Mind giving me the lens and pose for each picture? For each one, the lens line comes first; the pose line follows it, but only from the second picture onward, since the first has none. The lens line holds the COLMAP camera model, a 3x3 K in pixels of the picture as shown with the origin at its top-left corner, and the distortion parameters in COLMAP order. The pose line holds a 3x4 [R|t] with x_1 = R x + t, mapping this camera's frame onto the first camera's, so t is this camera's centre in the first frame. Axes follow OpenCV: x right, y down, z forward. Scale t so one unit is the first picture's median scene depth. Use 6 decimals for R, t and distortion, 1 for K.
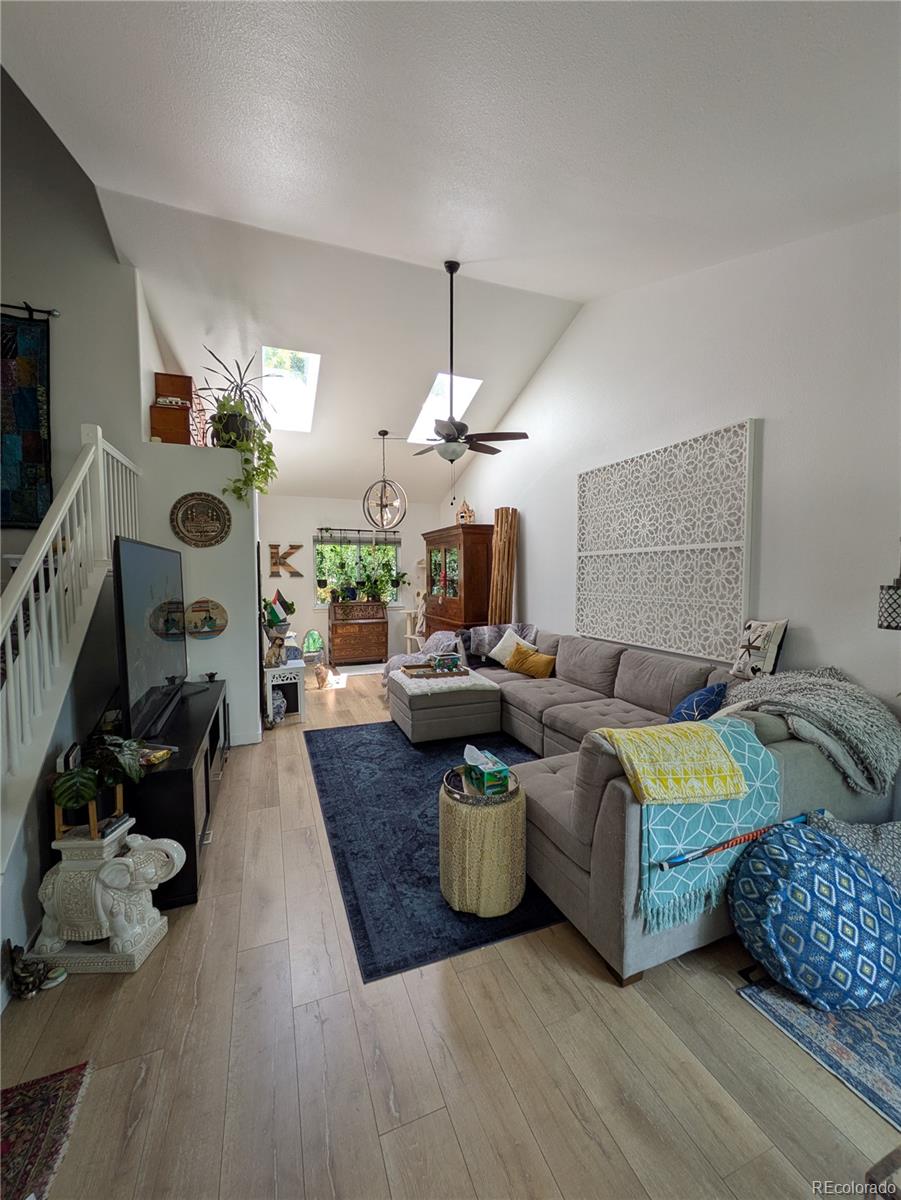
lens RADIAL K [[474.3, 0, 451.5], [0, 474.3, 600.1], [0, 0, 1]] dist [0.000775, -0.000035]
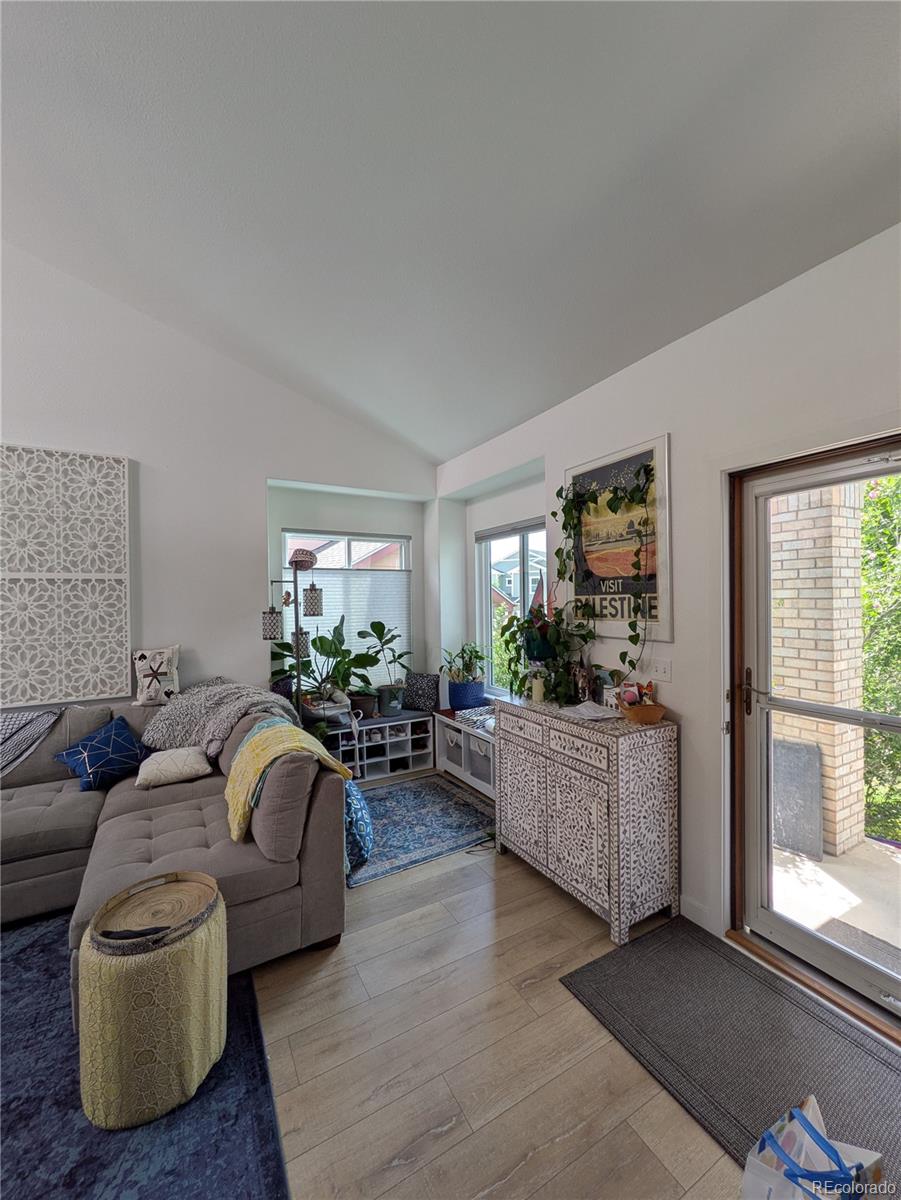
lens RADIAL K [[474.2, 0, 454.2], [0, 474.2, 598.6], [0, 0, 1]] dist [0.000798, -0.000078]
pose [[-0.140389, 0.001684, 0.990095, -0.361838], [0.068575, 0.997614, 0.008026, -0.023274], [-0.987719, 0.069023, -0.140170, 0.332630]]
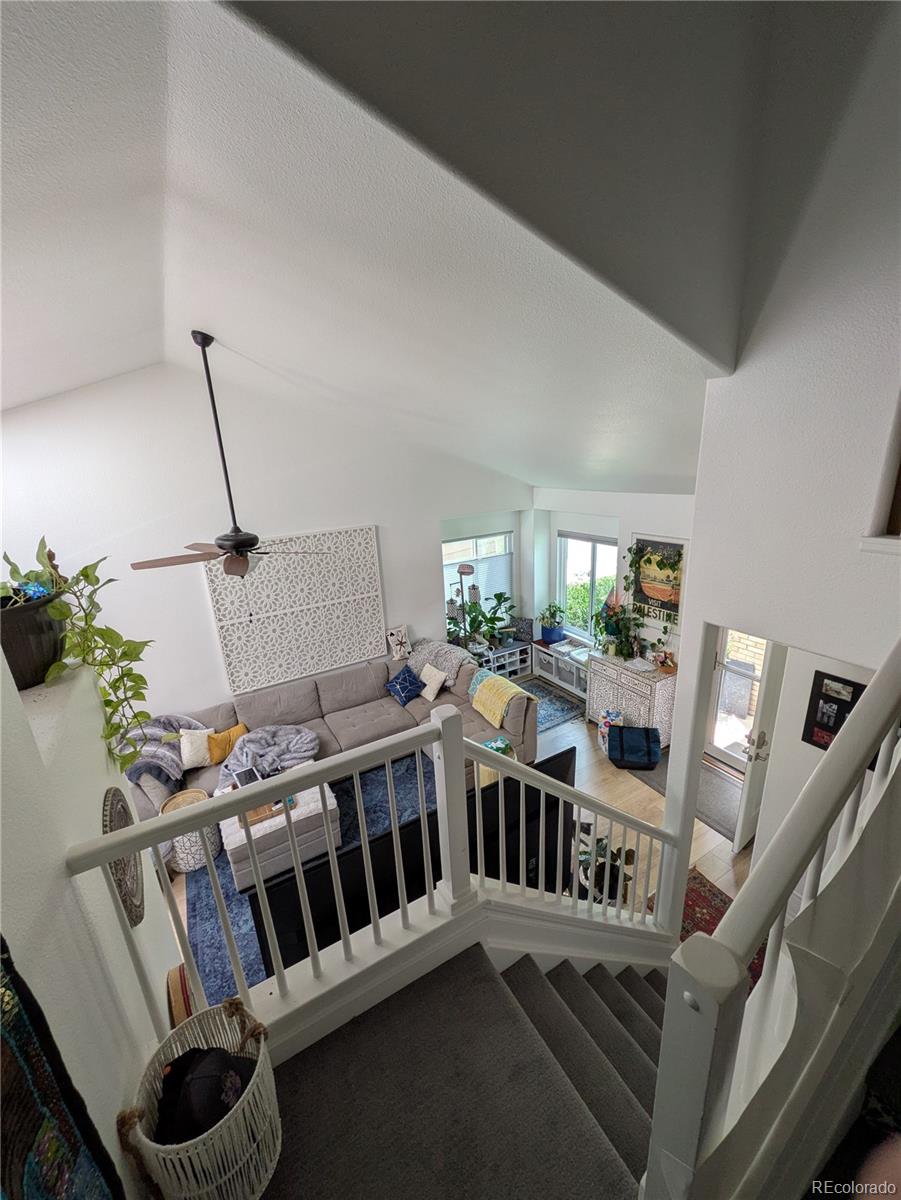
lens RADIAL K [[474.3, 0, 451.5], [0, 474.3, 600.1], [0, 0, 1]] dist [0.000775, -0.000035]
pose [[-0.147777, -0.284046, 0.947354, -0.852211], [0.107010, 0.947656, 0.300828, -0.449356], [-0.983214, 0.145832, -0.109646, 0.687380]]
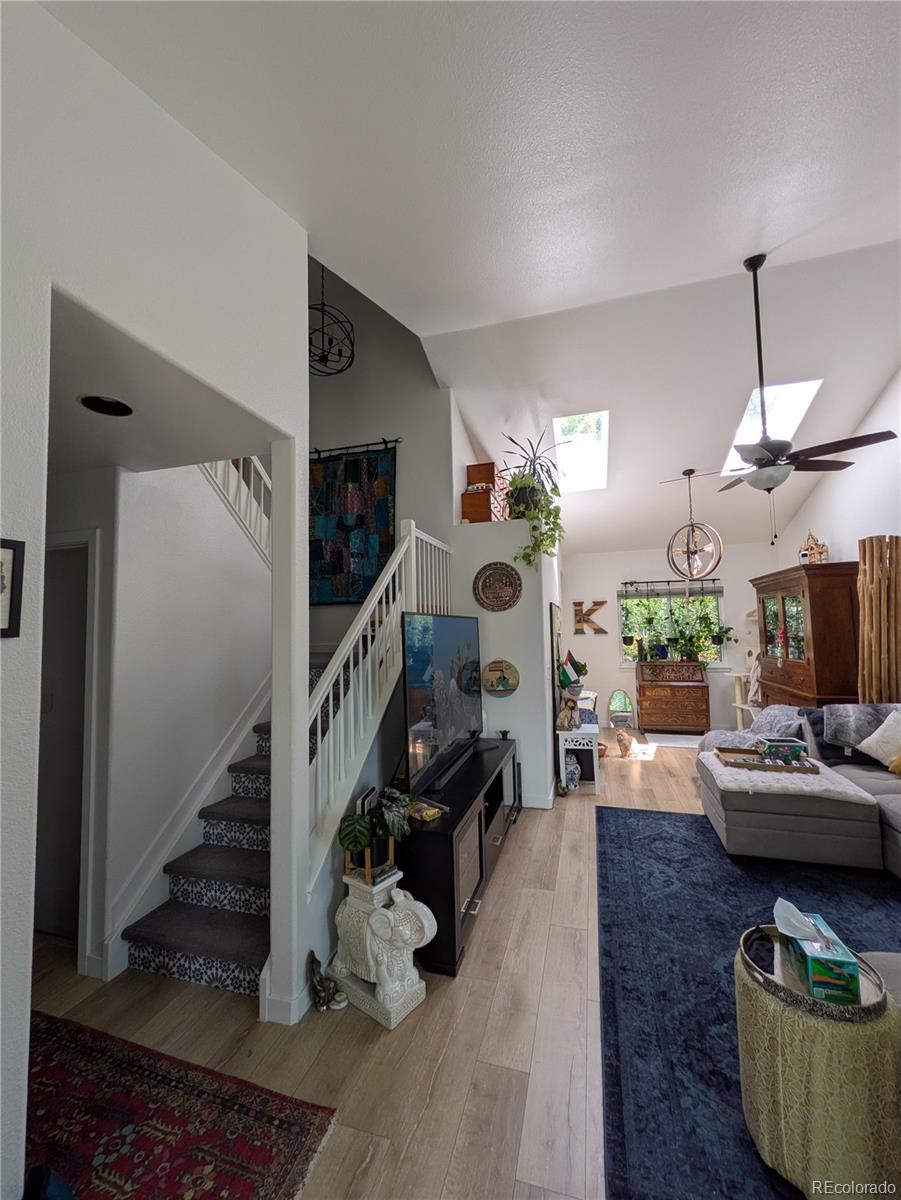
lens RADIAL K [[474.3, 0, 451.5], [0, 474.3, 600.1], [0, 0, 1]] dist [0.000775, -0.000035]
pose [[0.789727, -0.051493, -0.611294, 0.052927], [-0.015206, 0.994522, -0.103420, -0.021964], [0.613270, 0.090969, 0.784617, 0.074746]]
